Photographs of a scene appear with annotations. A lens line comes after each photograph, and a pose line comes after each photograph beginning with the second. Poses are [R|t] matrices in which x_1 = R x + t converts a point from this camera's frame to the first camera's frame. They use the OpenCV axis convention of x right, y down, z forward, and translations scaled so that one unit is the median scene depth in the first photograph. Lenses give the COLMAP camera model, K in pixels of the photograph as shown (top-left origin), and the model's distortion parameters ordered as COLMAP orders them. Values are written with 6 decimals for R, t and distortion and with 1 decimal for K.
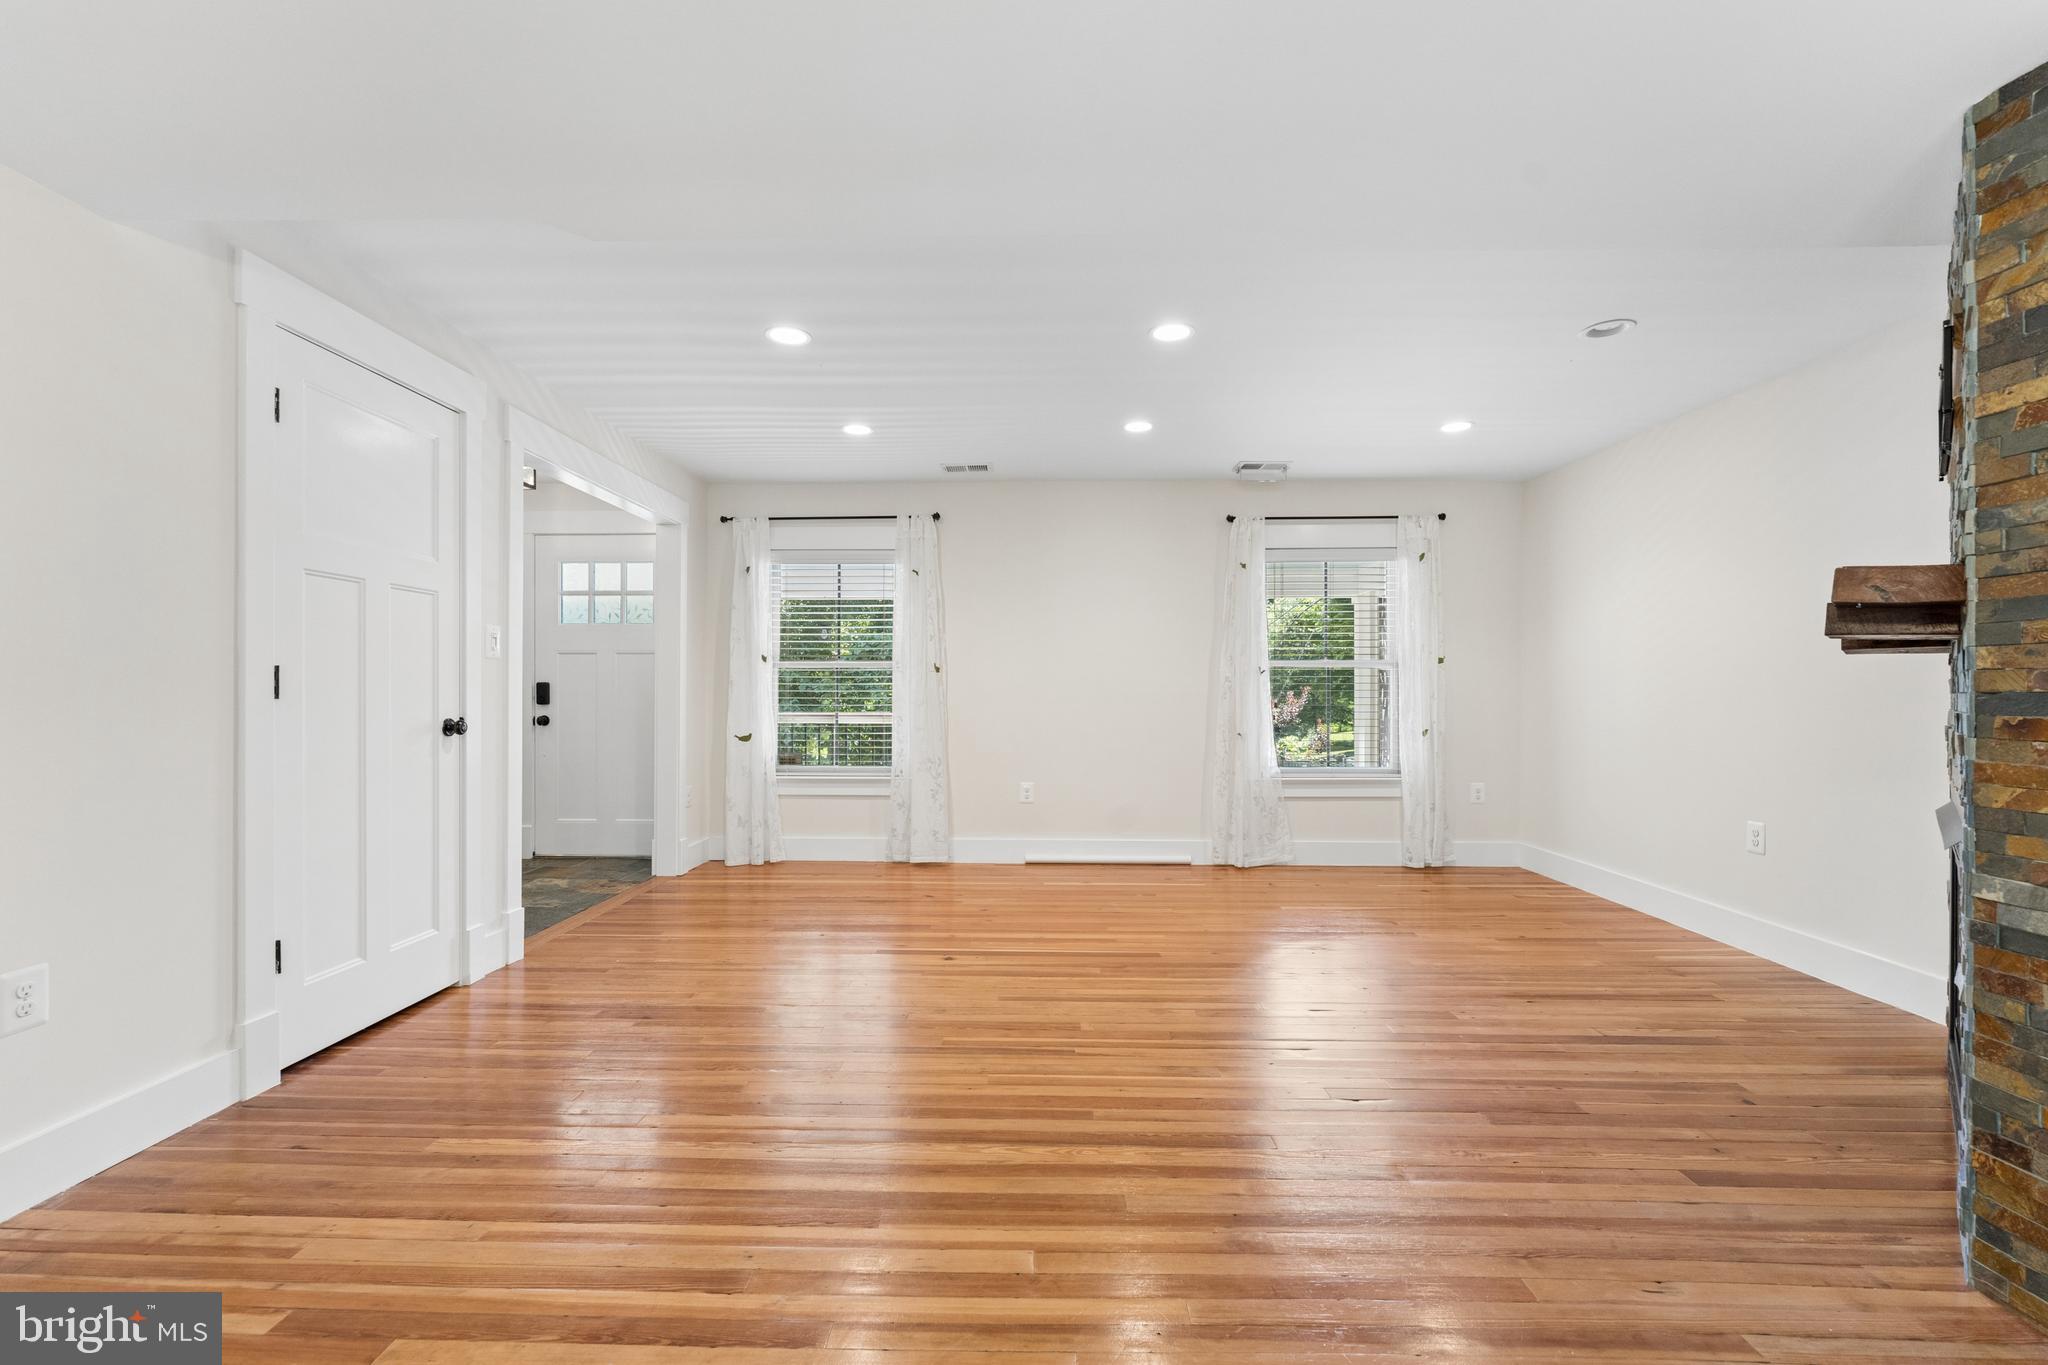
lens RADIAL K [[865.8, 0, 1014.8], [0, 865.8, 699.5], [0, 0, 1]] dist [-0.001749, 0.000124]
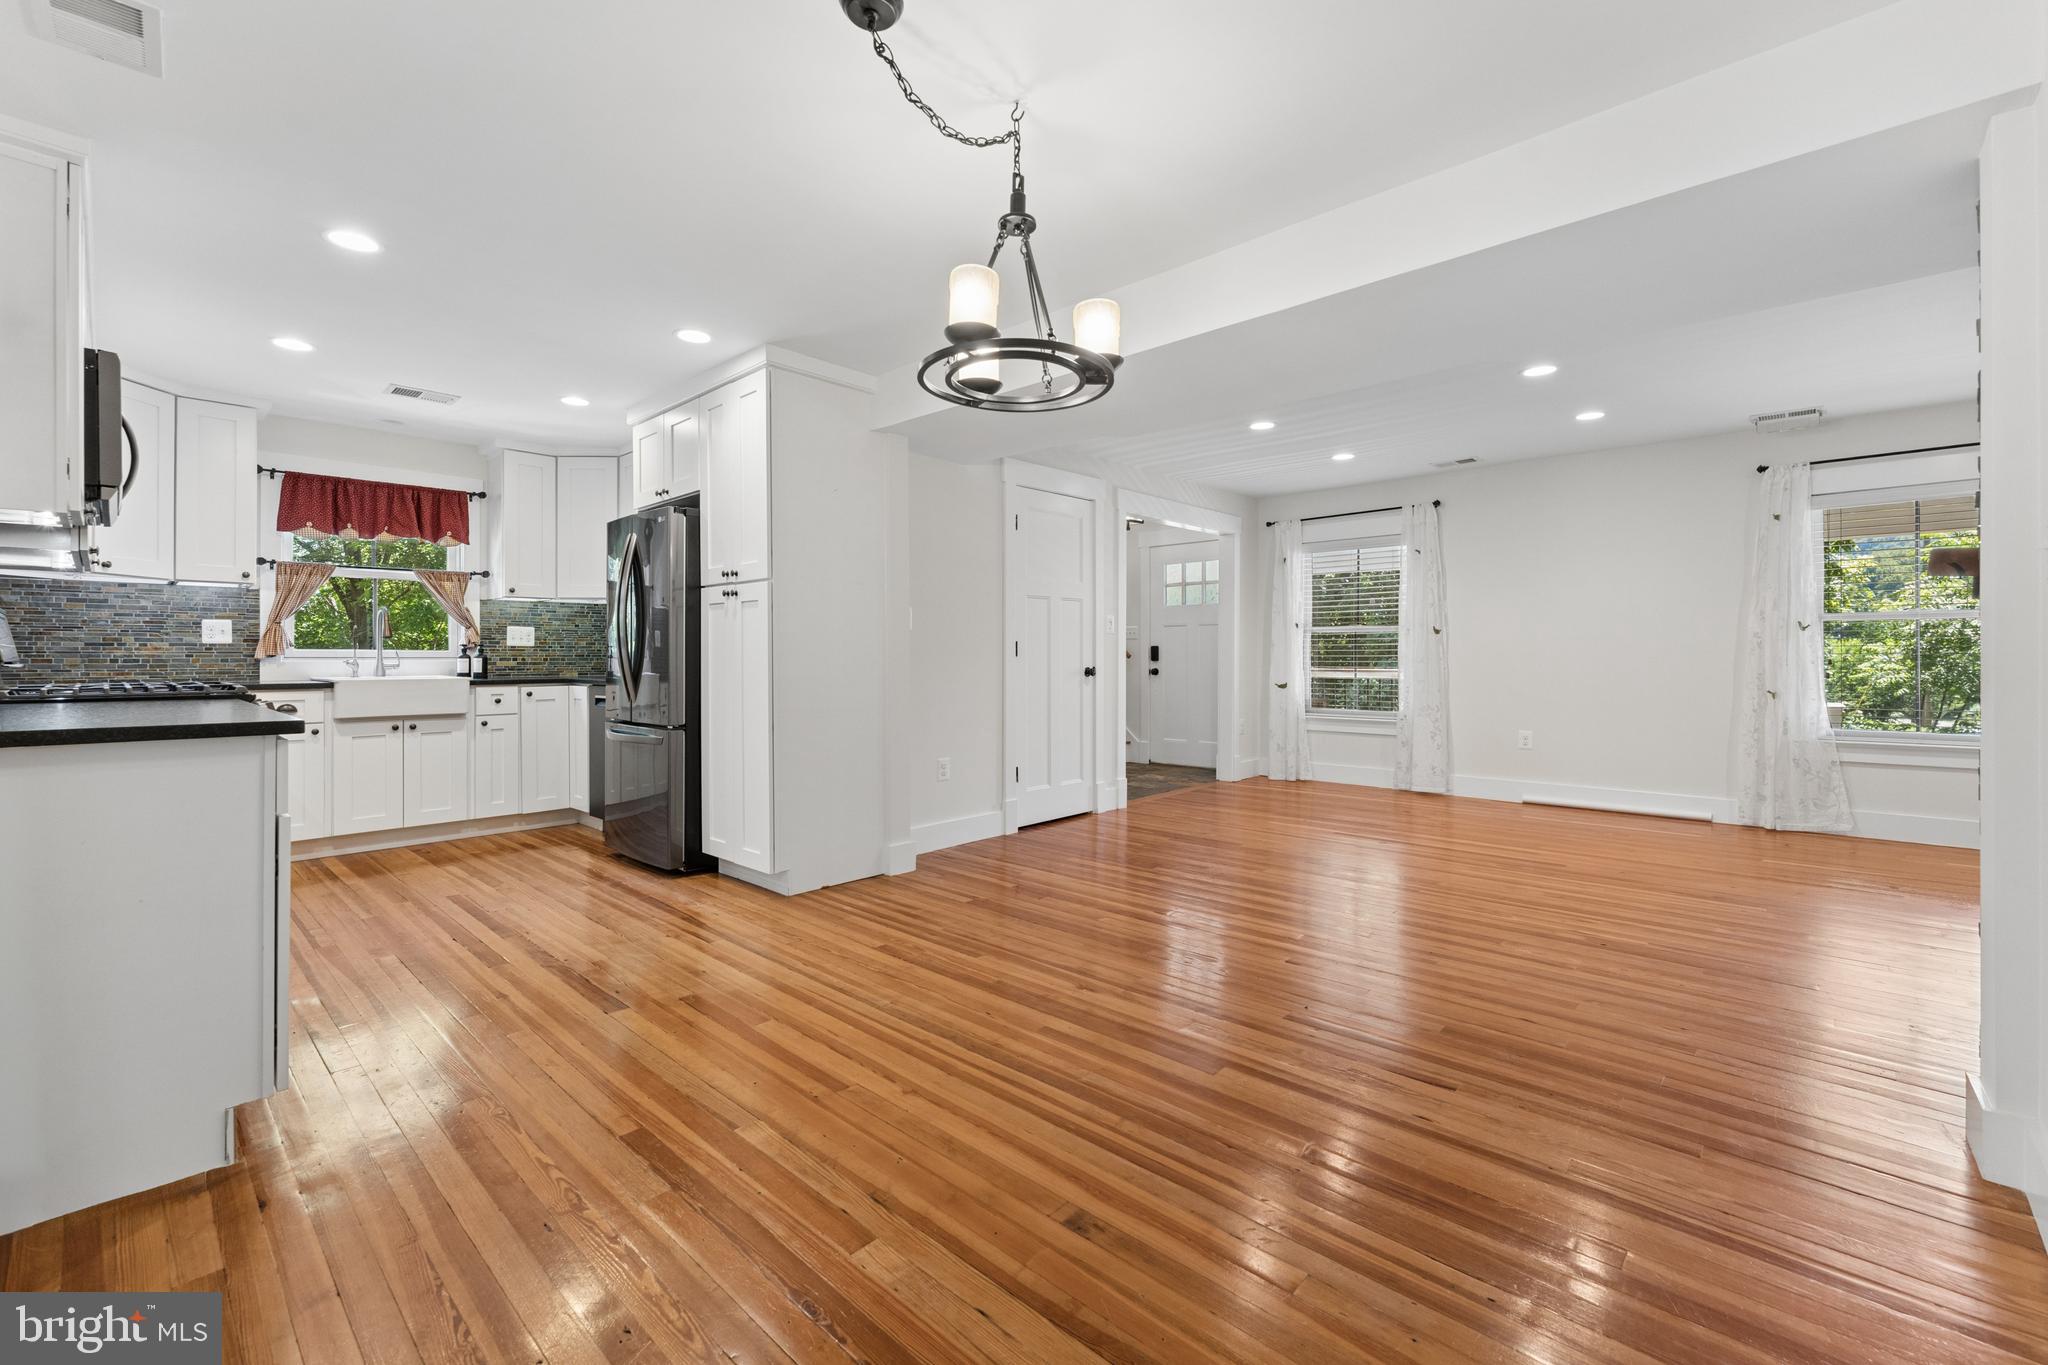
lens RADIAL K [[853.0, 0, 990.5], [0, 853.0, 660.3], [0, 0, 1]] dist [-0.003692, -0.001572]
pose [[0.736685, 0.000185, -0.676236, 0.272784], [0.000520, 1.000000, 0.000840, 0.003629], [0.676236, -0.000970, 0.736685, -0.310143]]
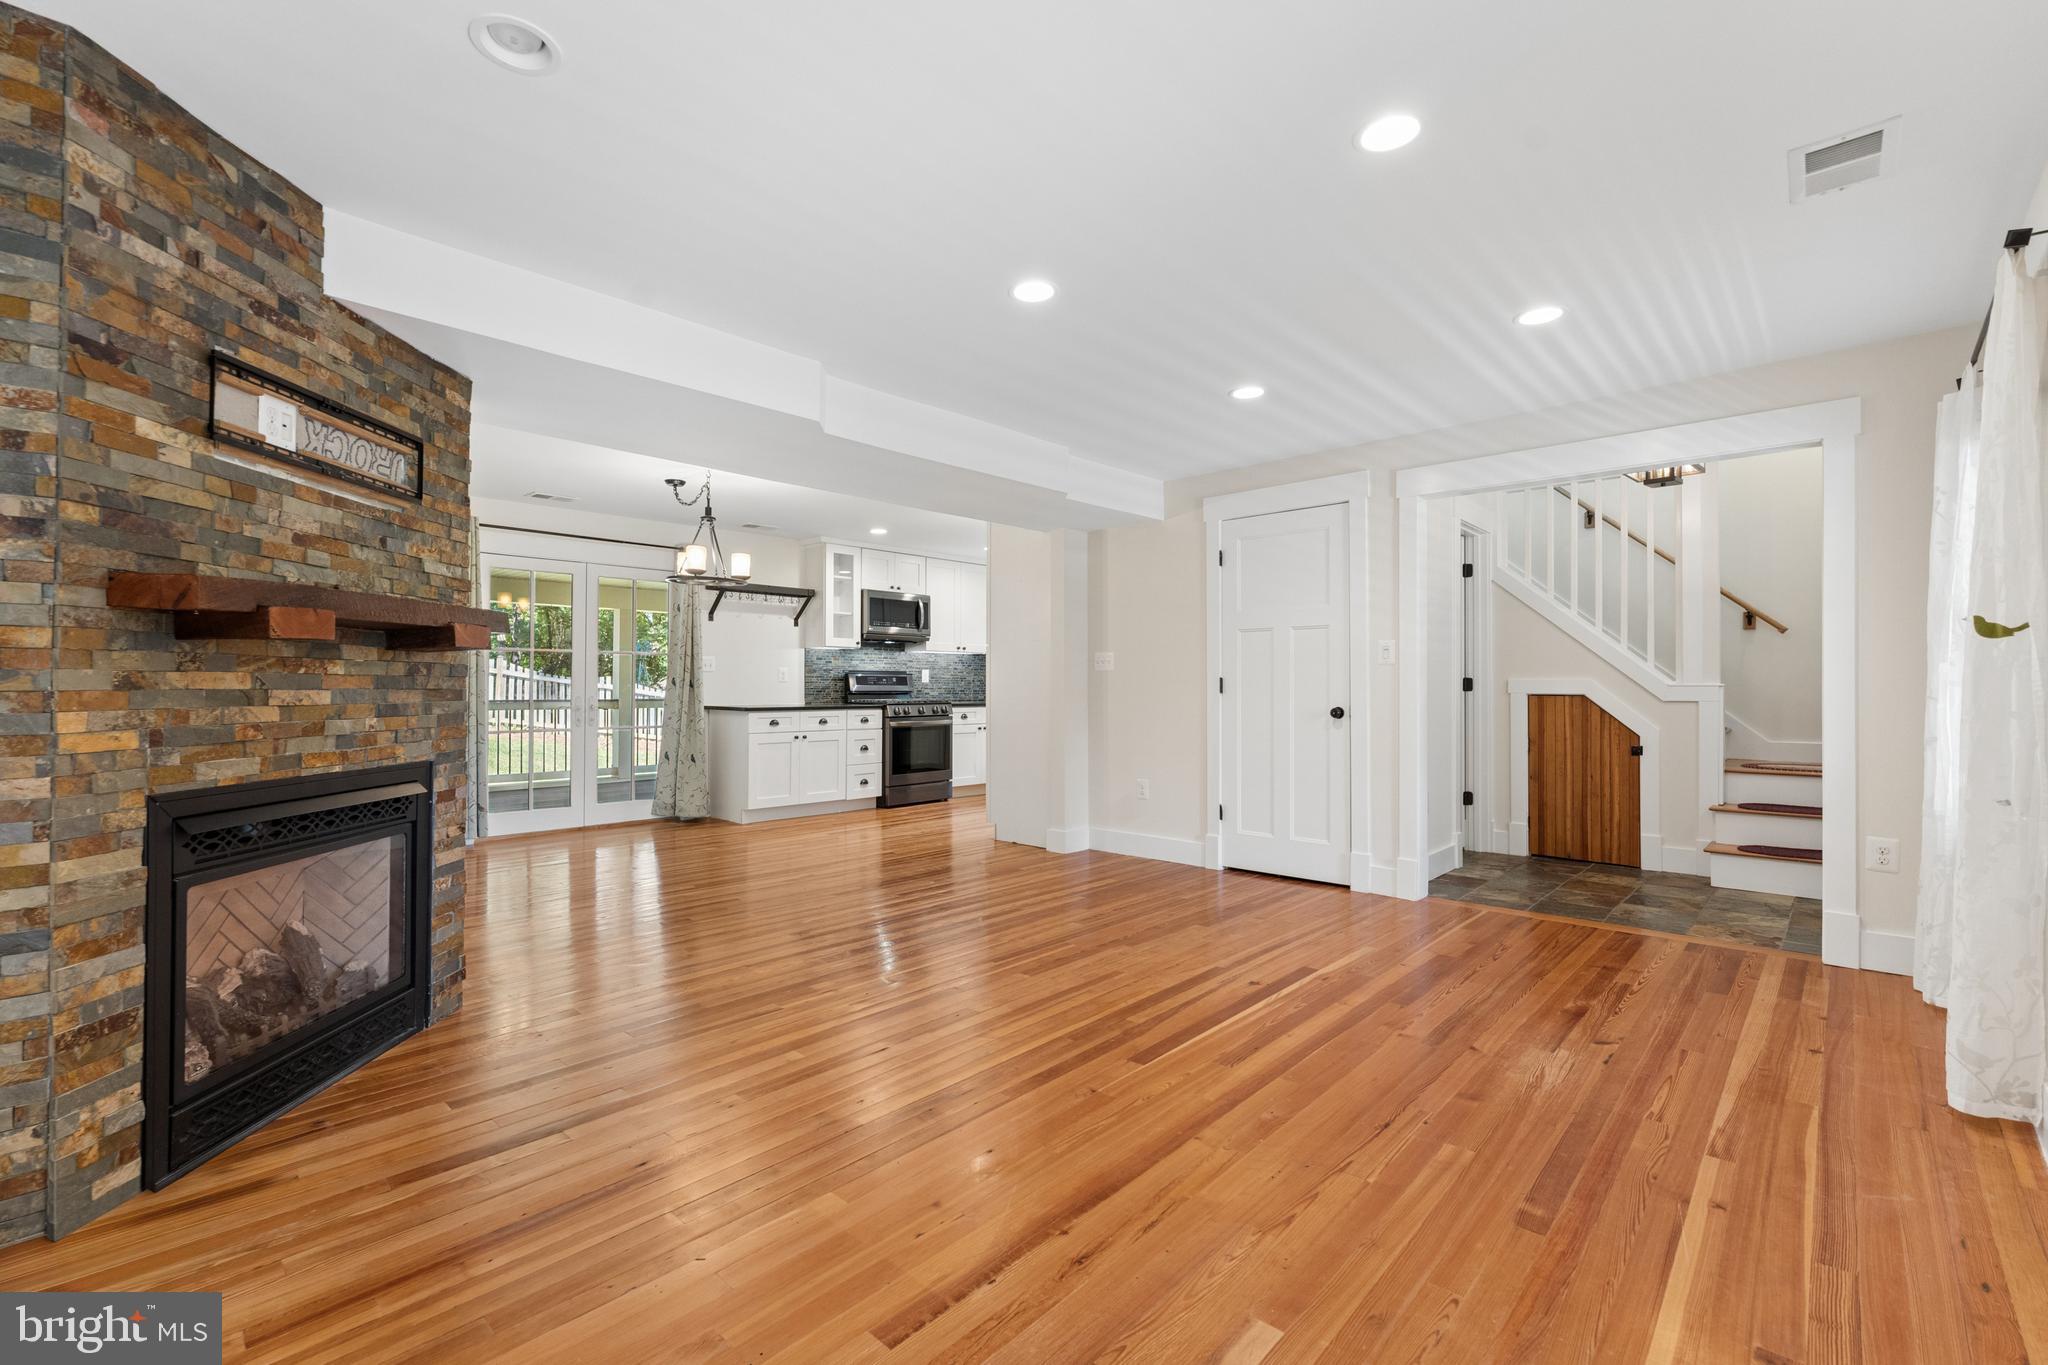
lens RADIAL K [[865.8, 0, 1019.5], [0, 865.8, 677.7], [0, 0, 1]] dist [-0.001749, 0.000124]
pose [[-0.658744, -0.012193, -0.752268, 0.552377], [-0.007596, 0.999925, -0.009555, -0.007615], [0.752329, -0.000580, -0.658787, 1.005721]]
